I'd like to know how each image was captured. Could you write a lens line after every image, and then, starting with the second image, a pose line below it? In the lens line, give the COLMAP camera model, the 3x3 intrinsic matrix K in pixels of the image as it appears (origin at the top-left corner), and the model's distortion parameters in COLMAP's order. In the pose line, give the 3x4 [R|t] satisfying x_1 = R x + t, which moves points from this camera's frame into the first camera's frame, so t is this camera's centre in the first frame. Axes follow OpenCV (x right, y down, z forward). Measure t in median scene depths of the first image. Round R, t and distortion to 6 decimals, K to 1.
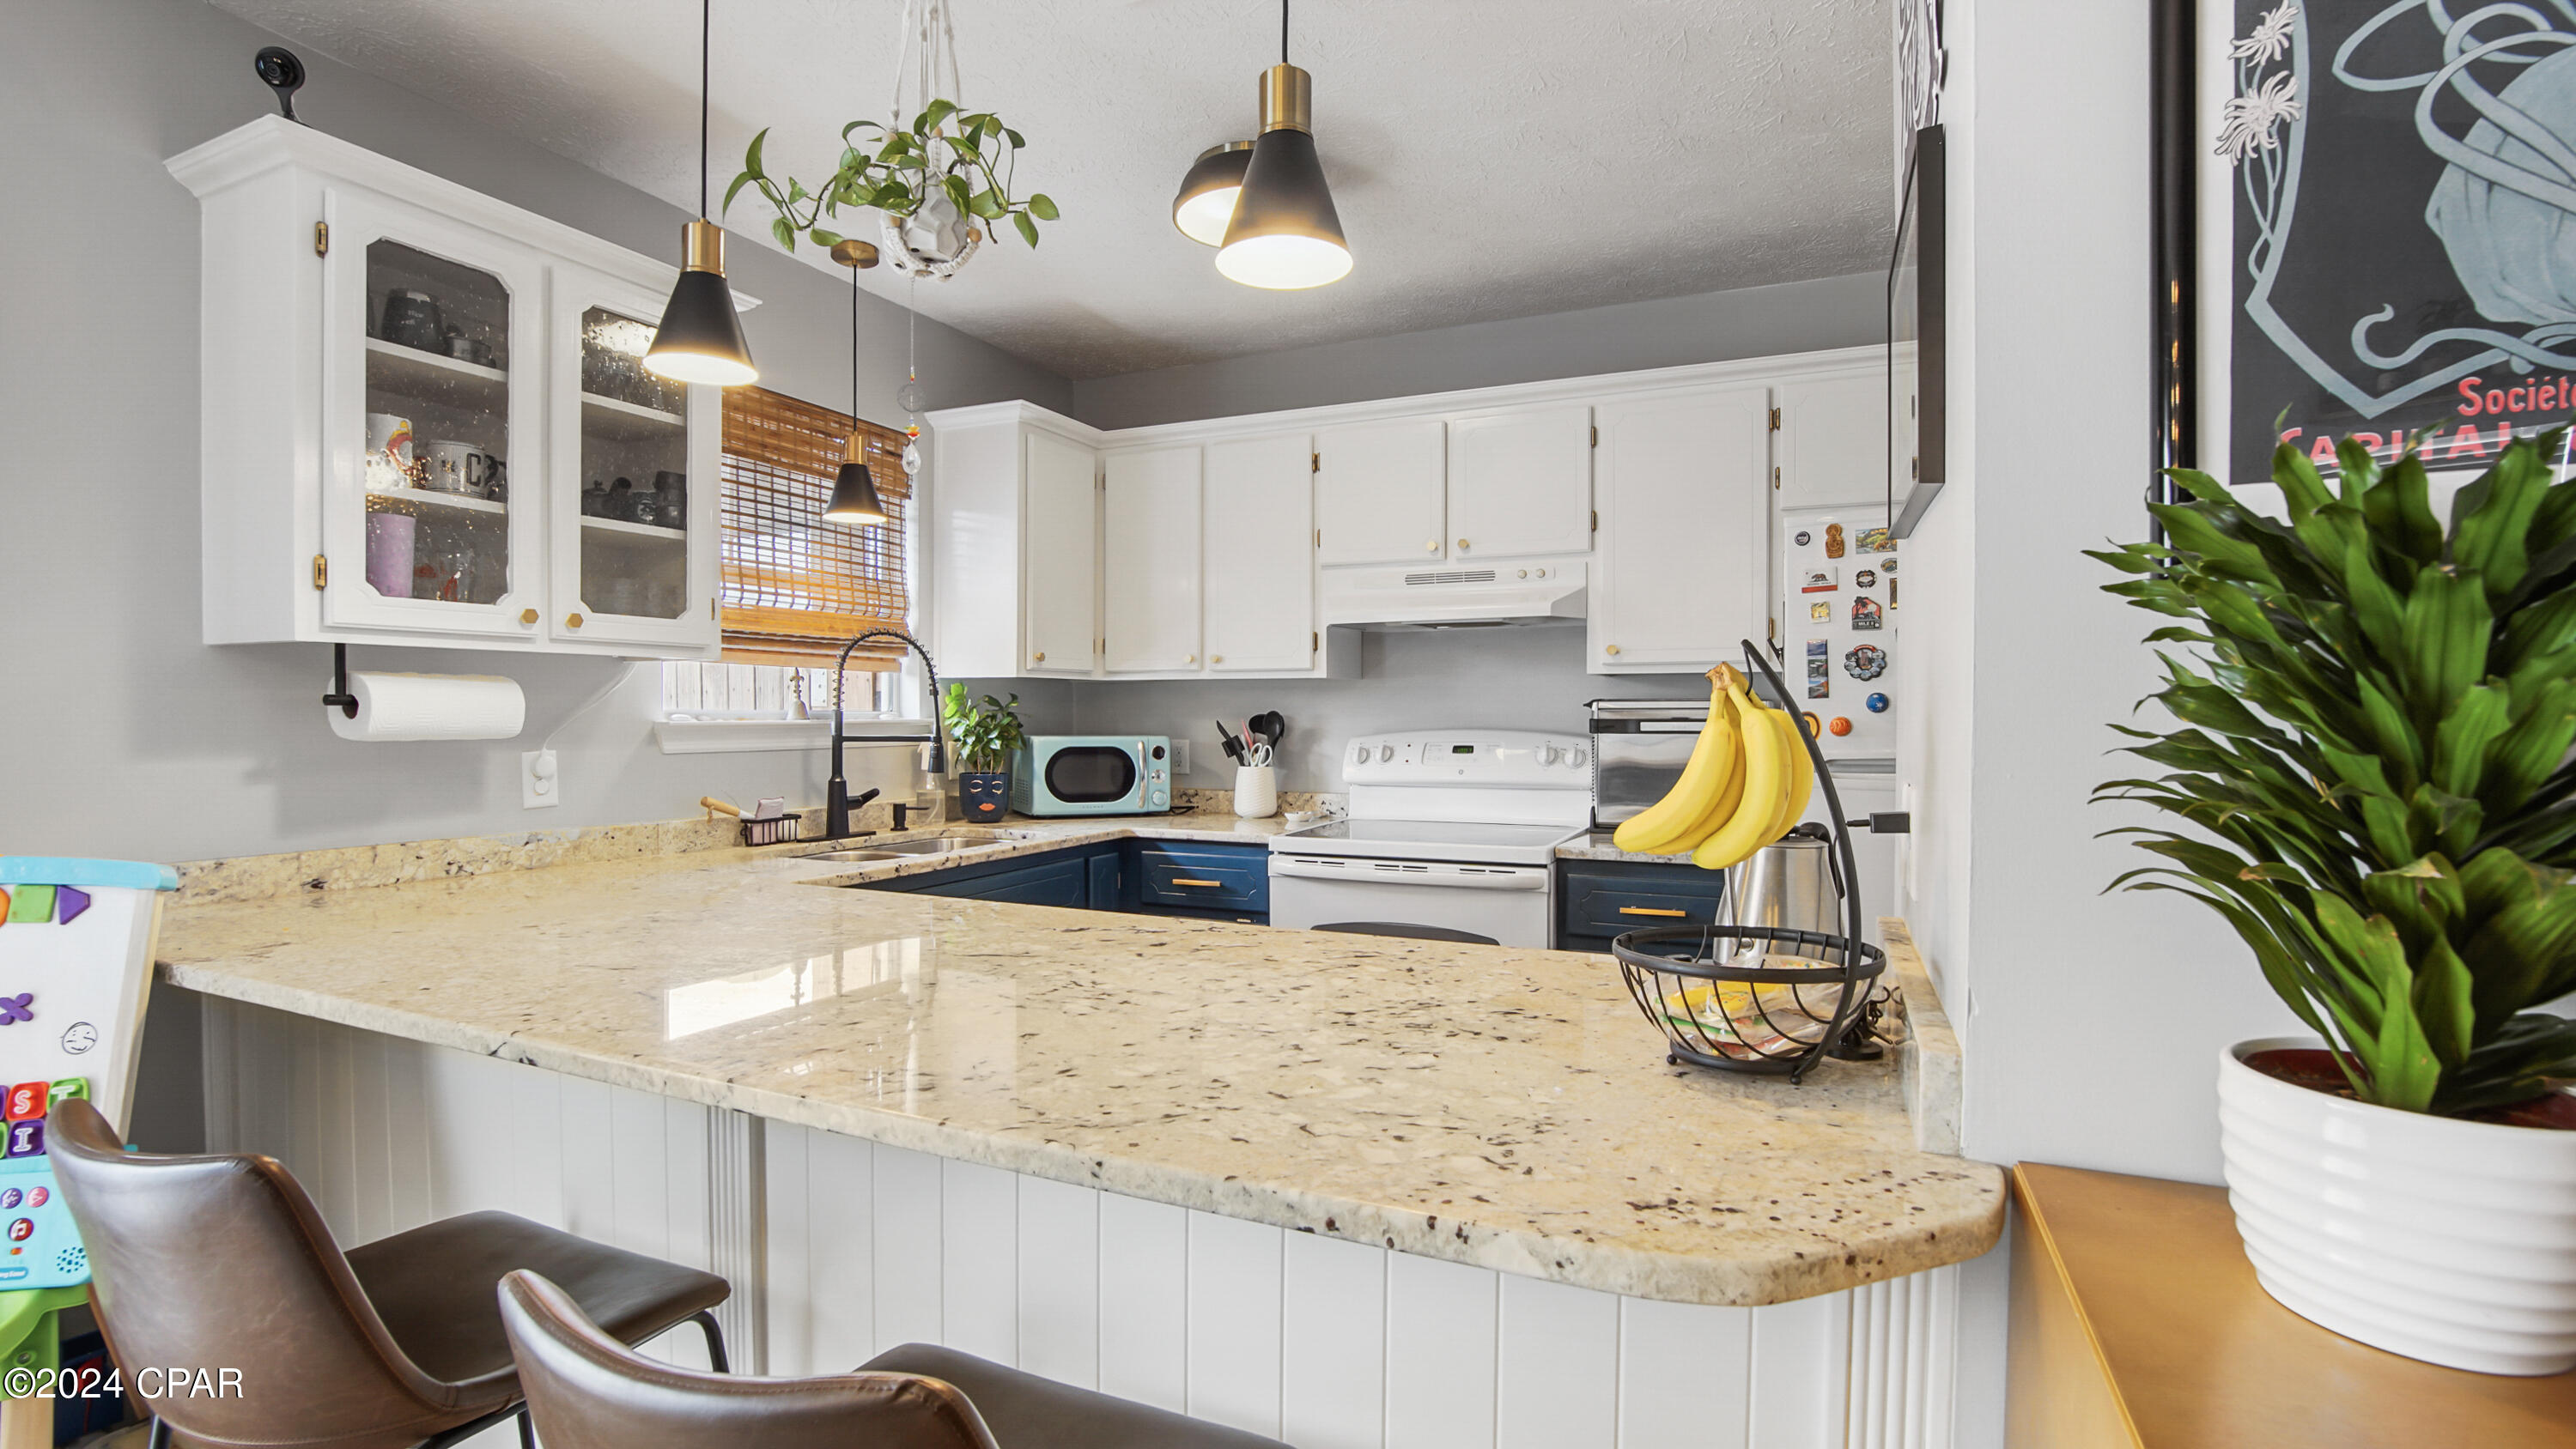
lens RADIAL K [[1171.3, 0, 1273.4], [0, 1171.3, 728.8], [0, 0, 1]] dist [-0.020177, 0.003171]
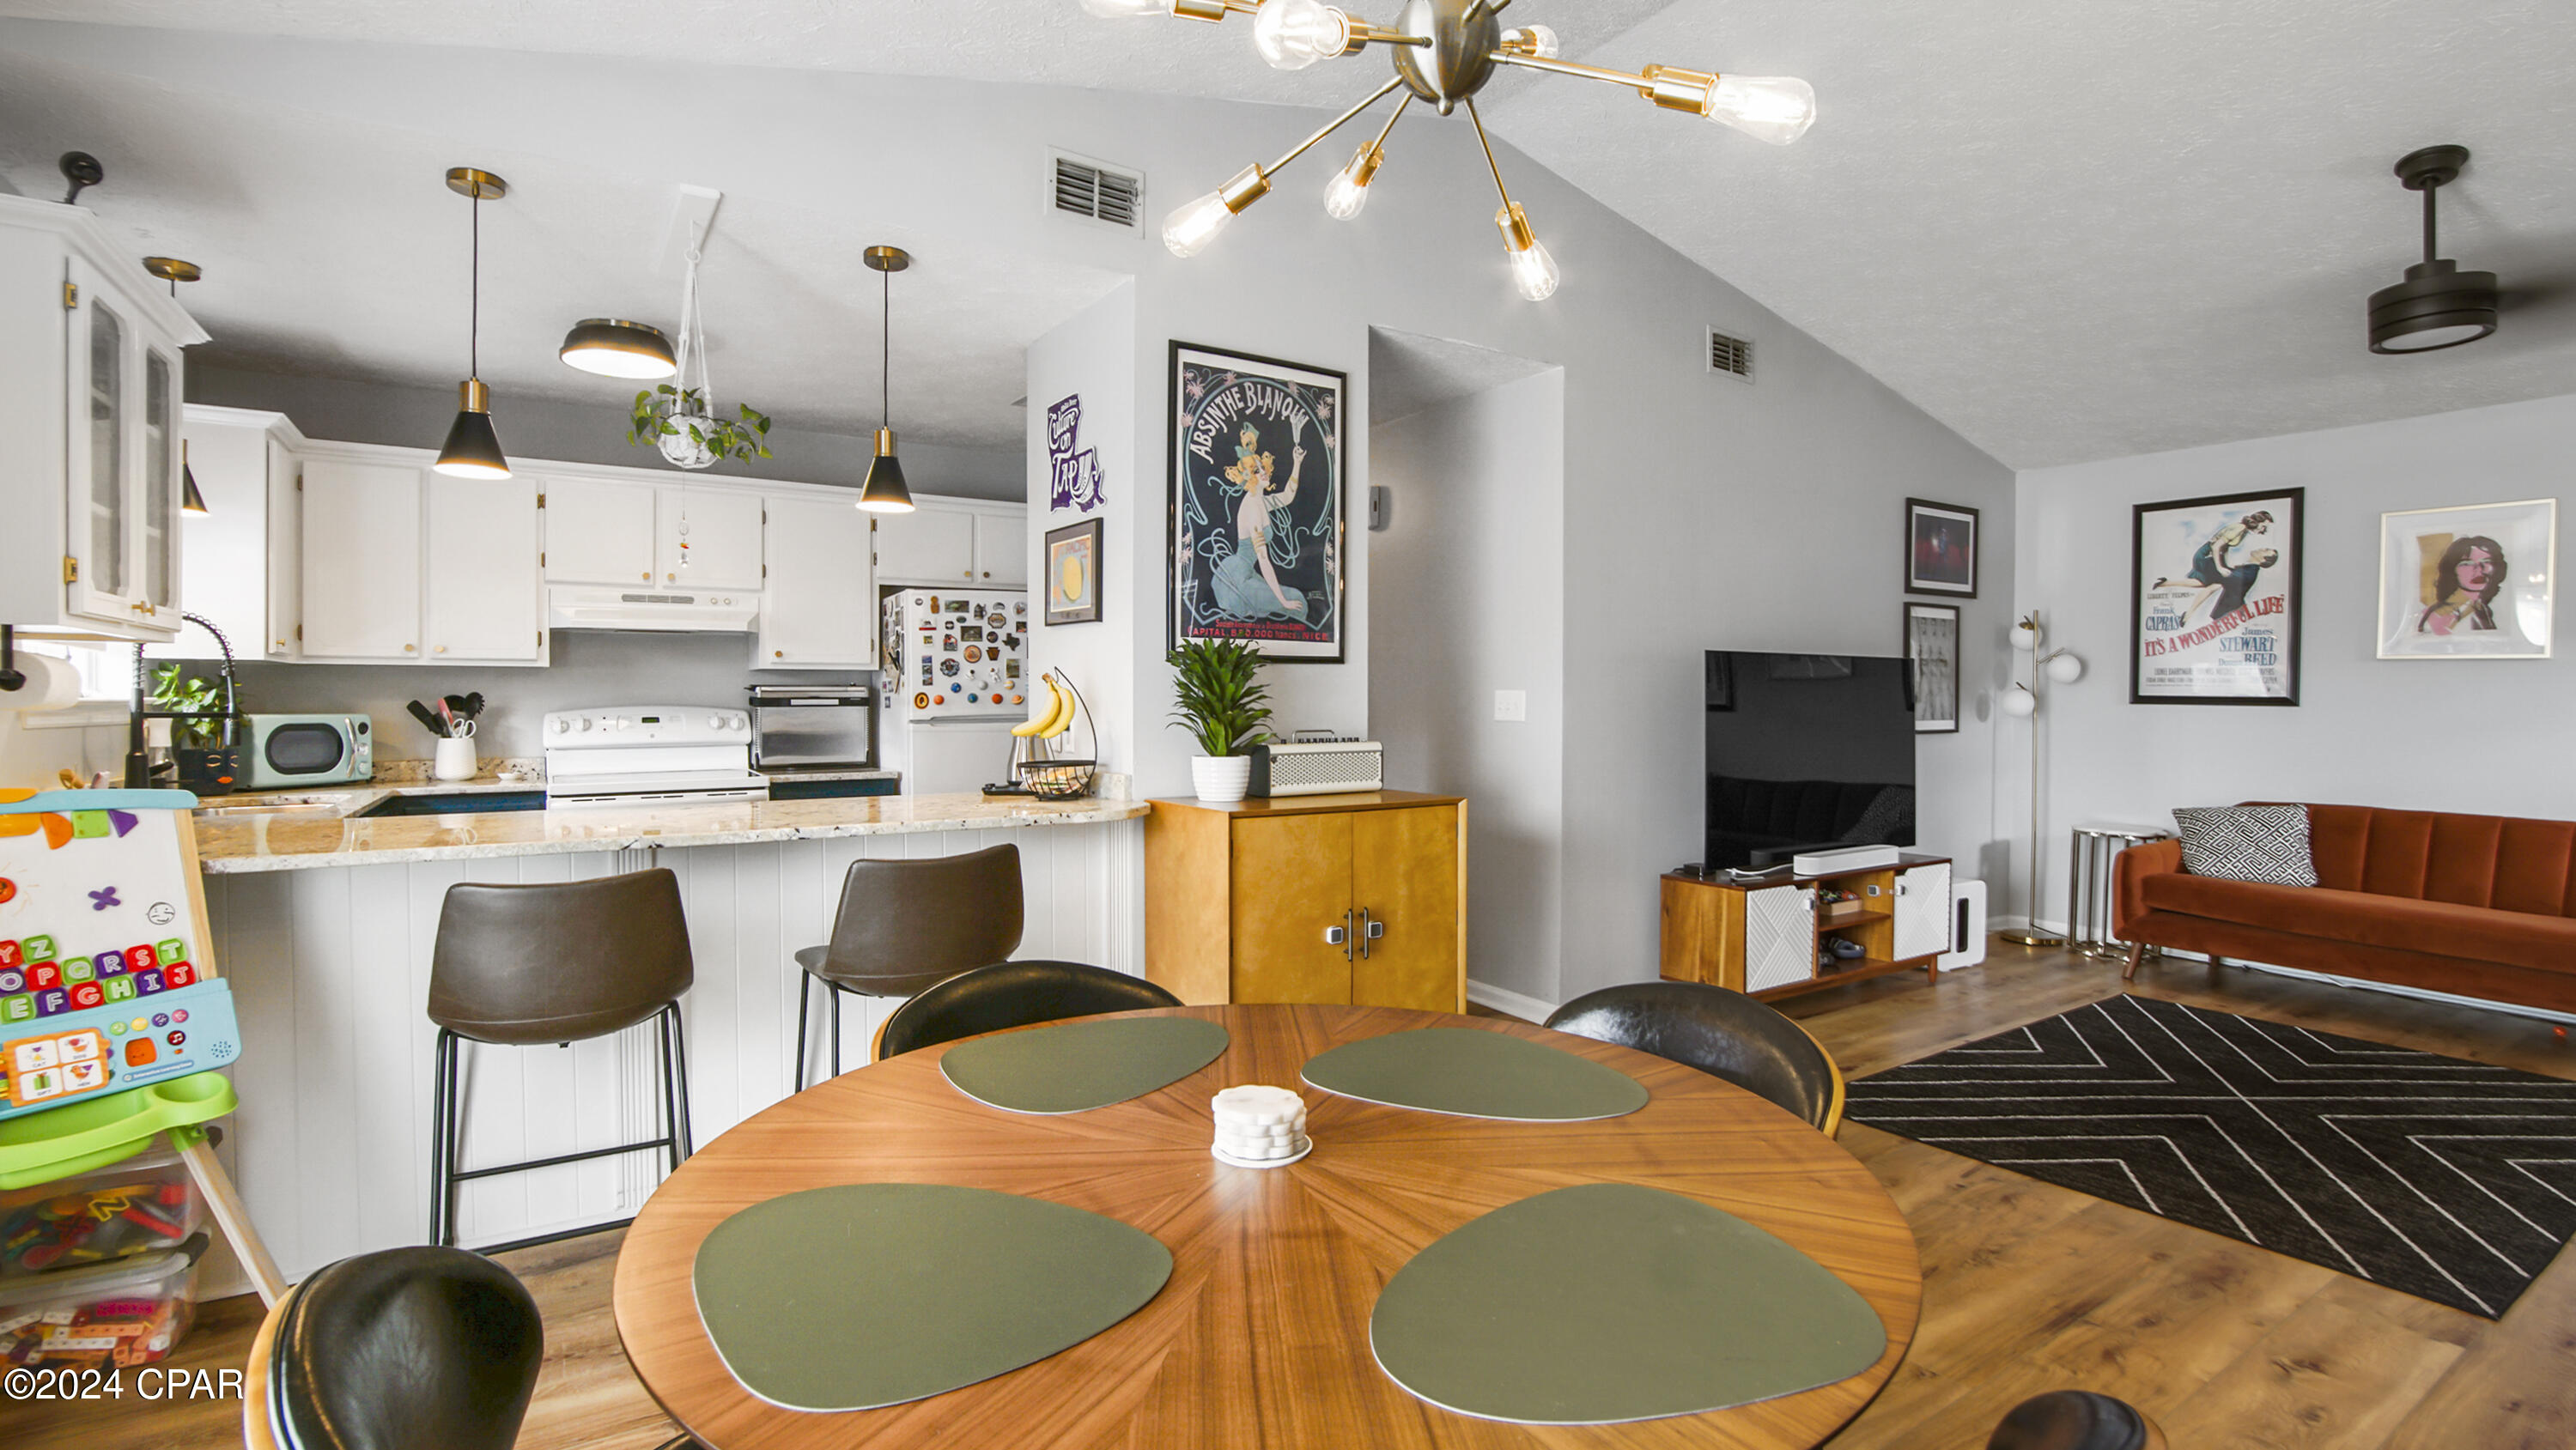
lens RADIAL K [[1171.4, 0, 1289.3], [0, 1171.4, 716.6], [0, 0, 1]] dist [-0.020177, 0.003171]
pose [[0.528023, -0.013282, 0.849126, -0.642163], [0.014516, 0.999873, 0.006613, 0.016193], [-0.849106, 0.008834, 0.528149, -0.398651]]
